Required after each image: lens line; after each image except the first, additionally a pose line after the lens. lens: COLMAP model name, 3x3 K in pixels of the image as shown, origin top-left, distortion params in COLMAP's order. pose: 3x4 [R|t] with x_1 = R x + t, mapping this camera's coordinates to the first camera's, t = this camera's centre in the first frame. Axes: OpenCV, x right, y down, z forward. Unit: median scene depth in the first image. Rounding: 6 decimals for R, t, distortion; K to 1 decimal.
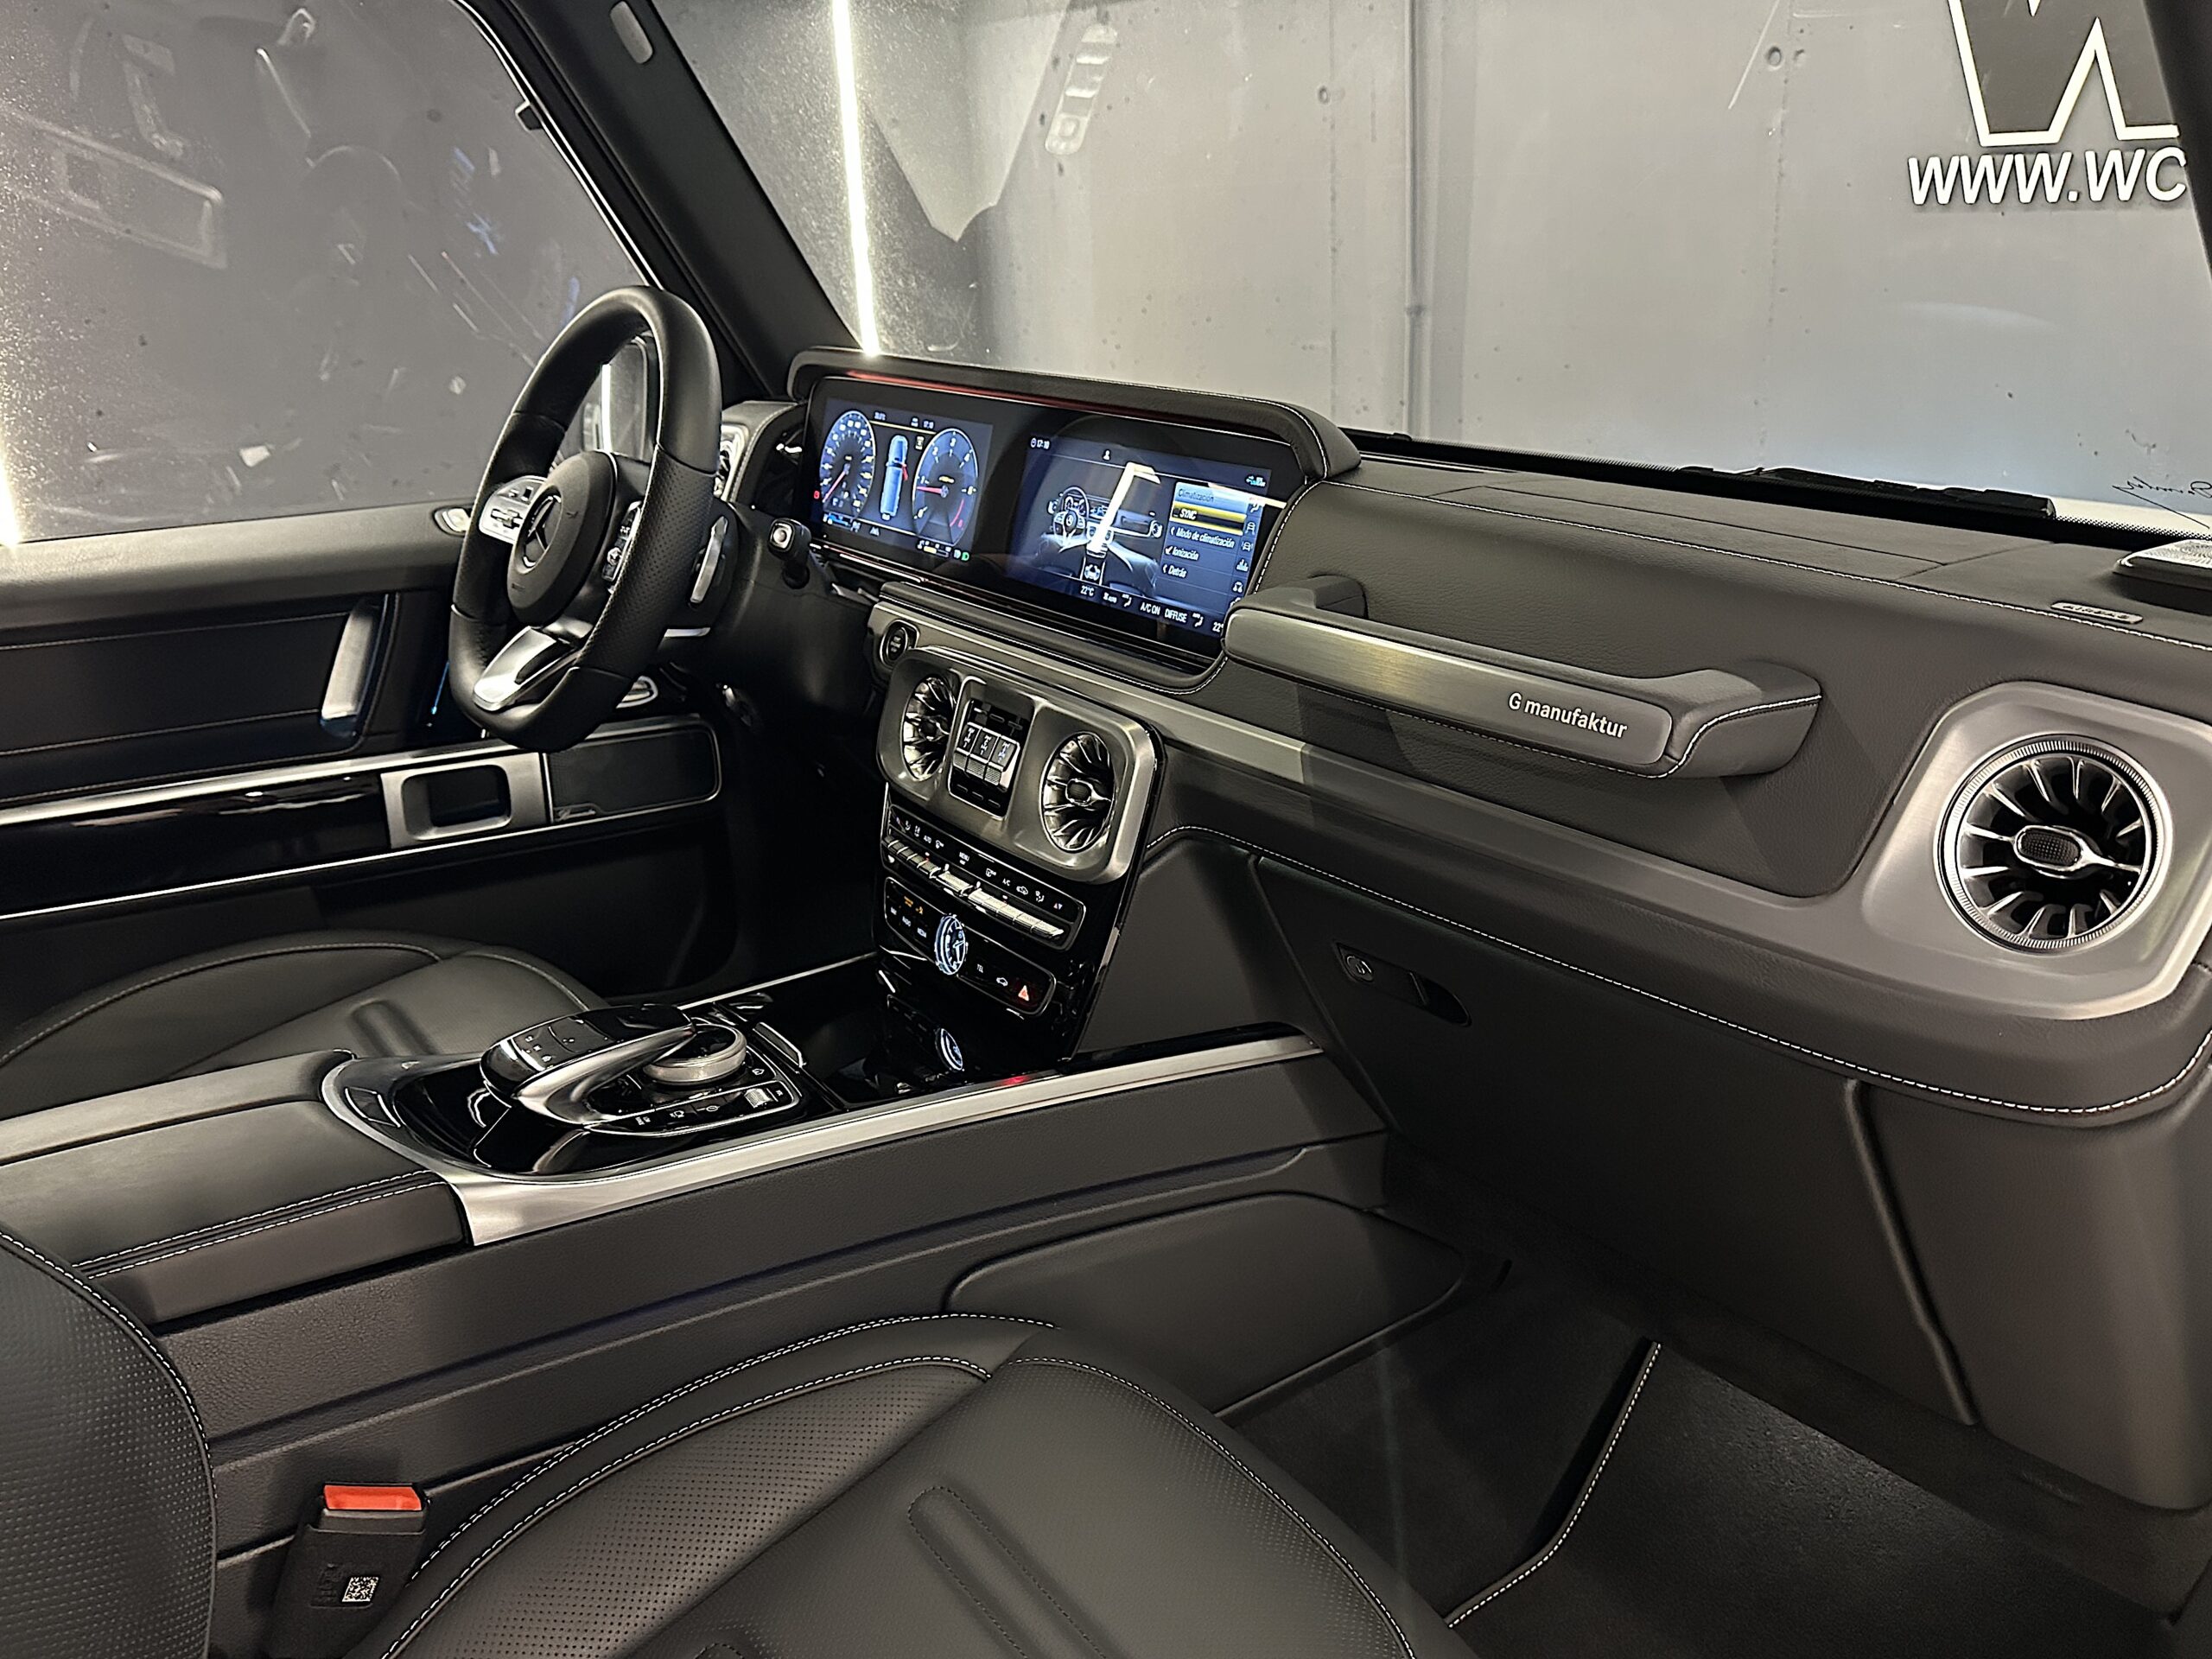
lens RADIAL K [[1517.4, 0, 1100.0], [0, 1517.4, 826.6], [0, 0, 1]] dist [0.013535, 0.001498]
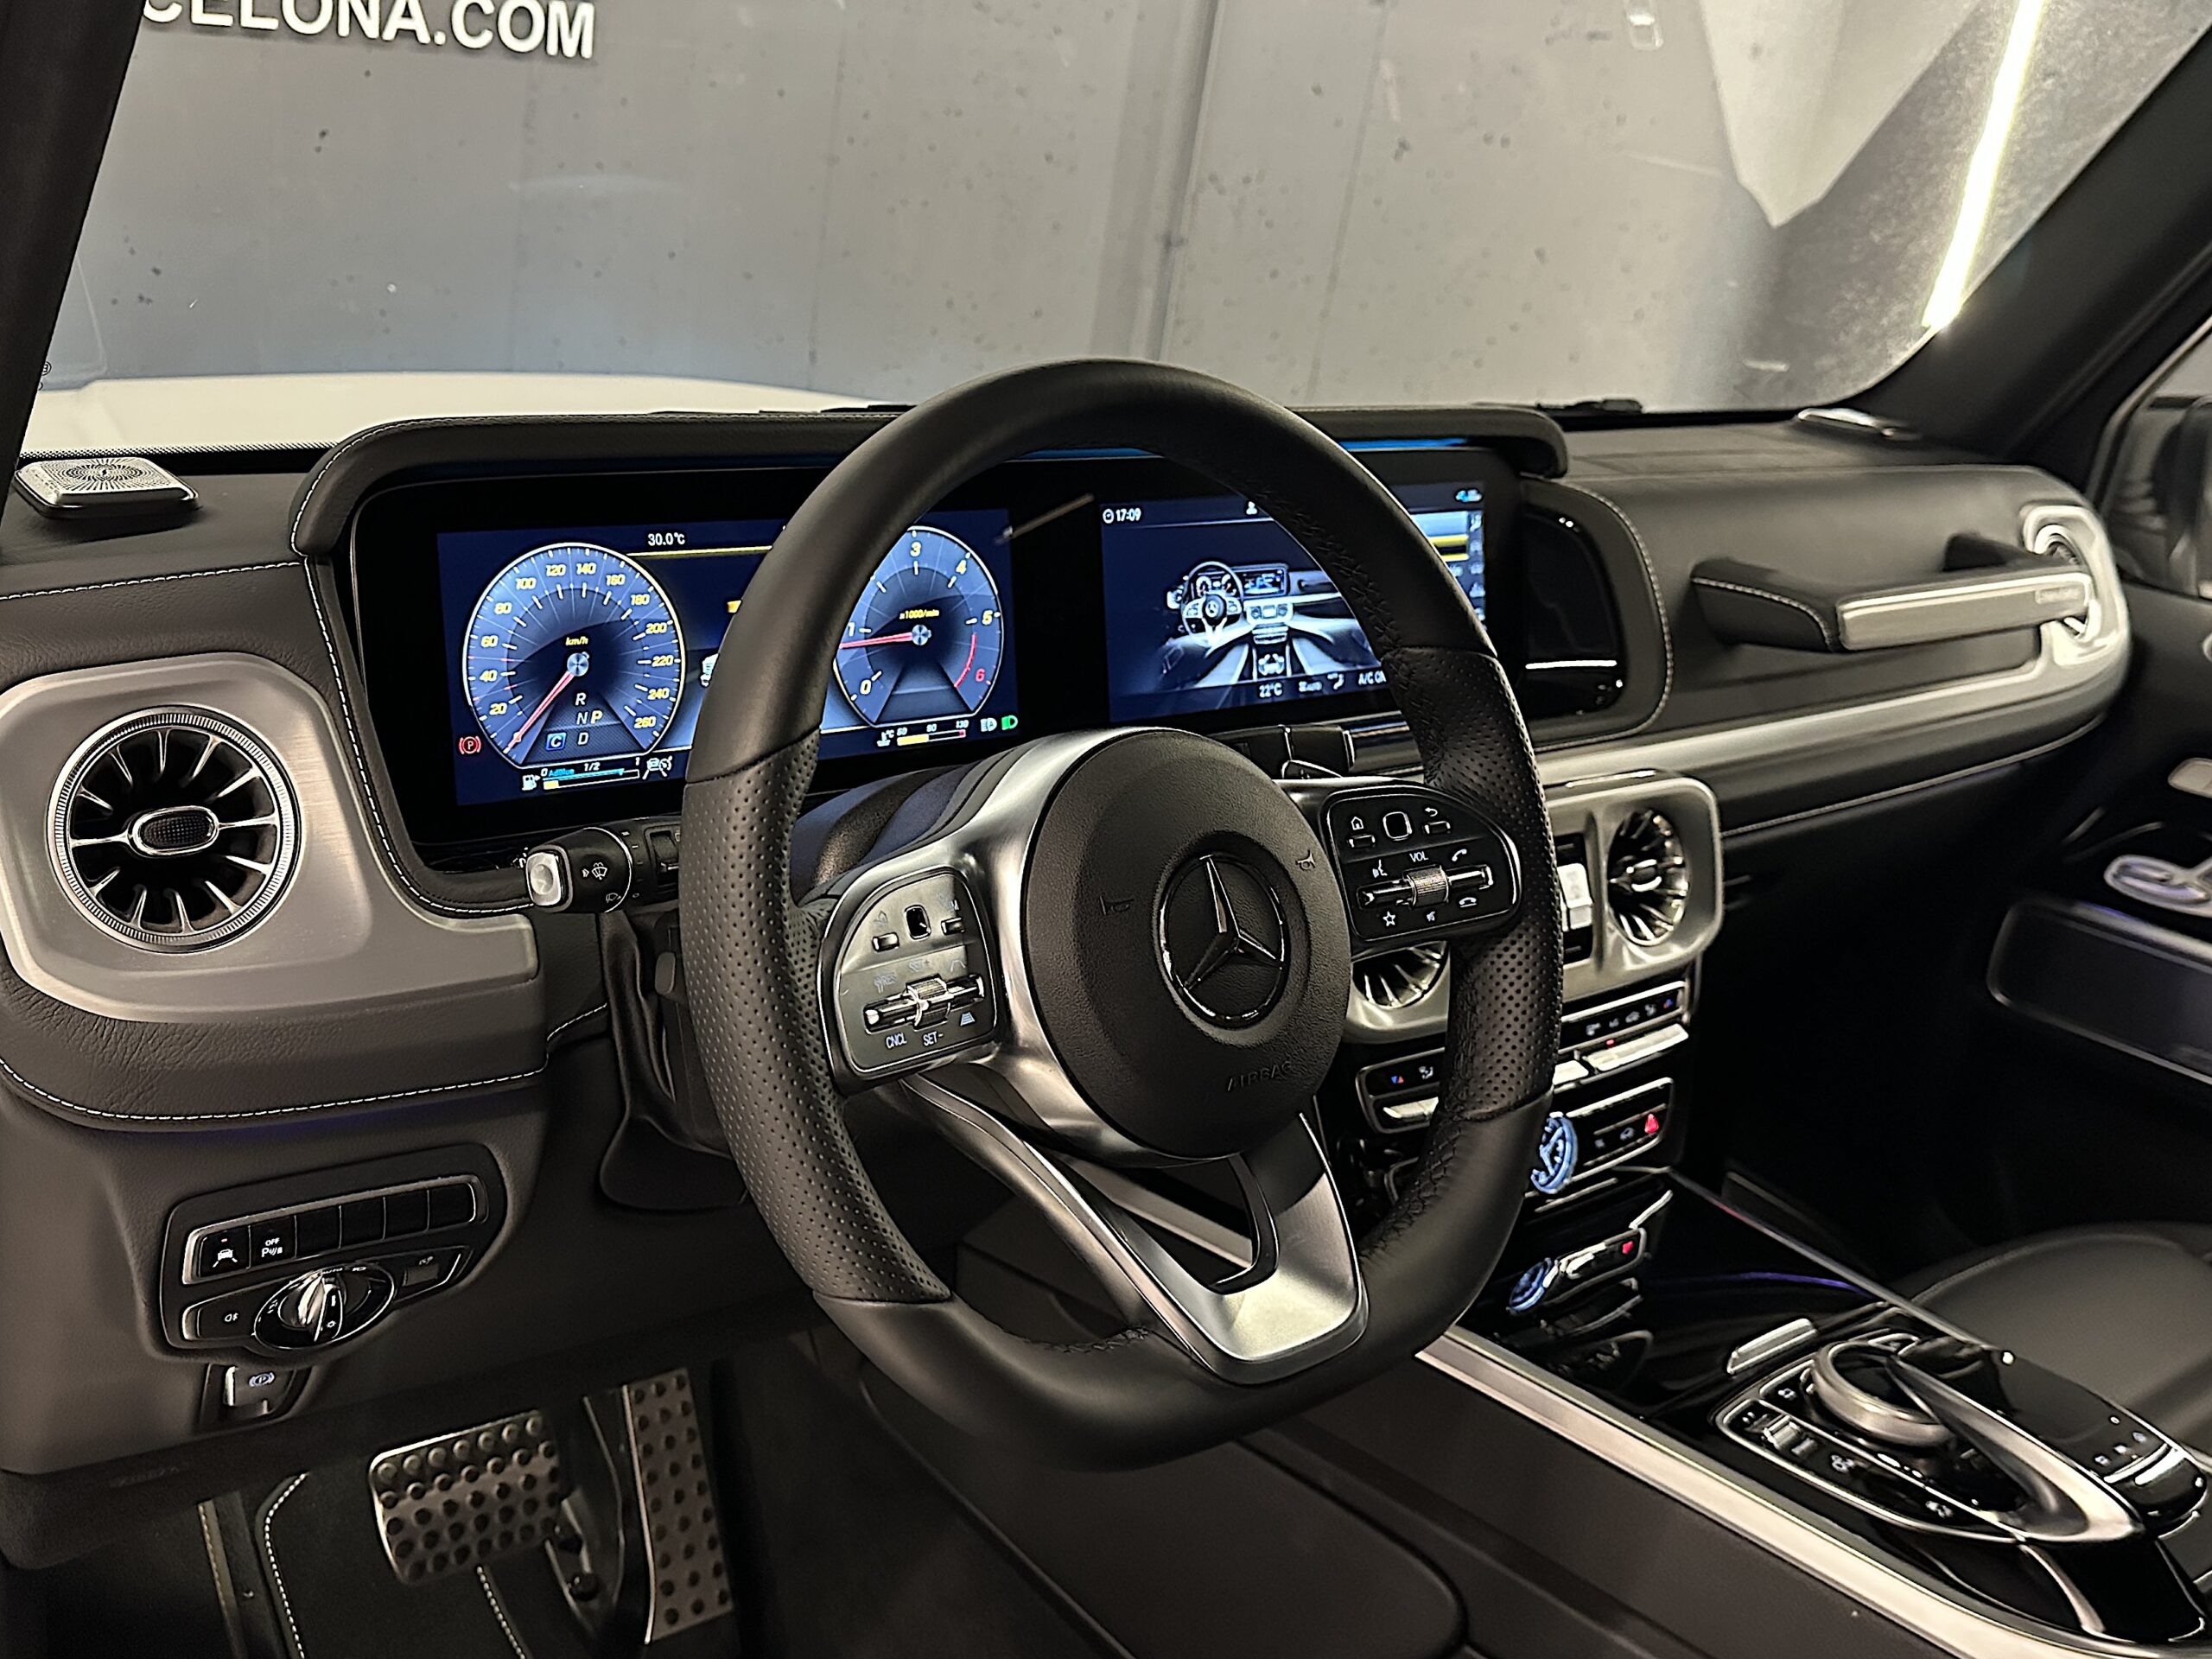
lens RADIAL K [[1517.4, 0, 1101.6], [0, 1517.4, 833.9], [0, 0, 1]] dist [0.013535, 0.001498]
pose [[0.168833, -0.354628, 0.919638, -0.712019], [0.324065, 0.901132, 0.287998, -0.324926], [-0.930847, 0.249399, 0.267063, 0.877450]]
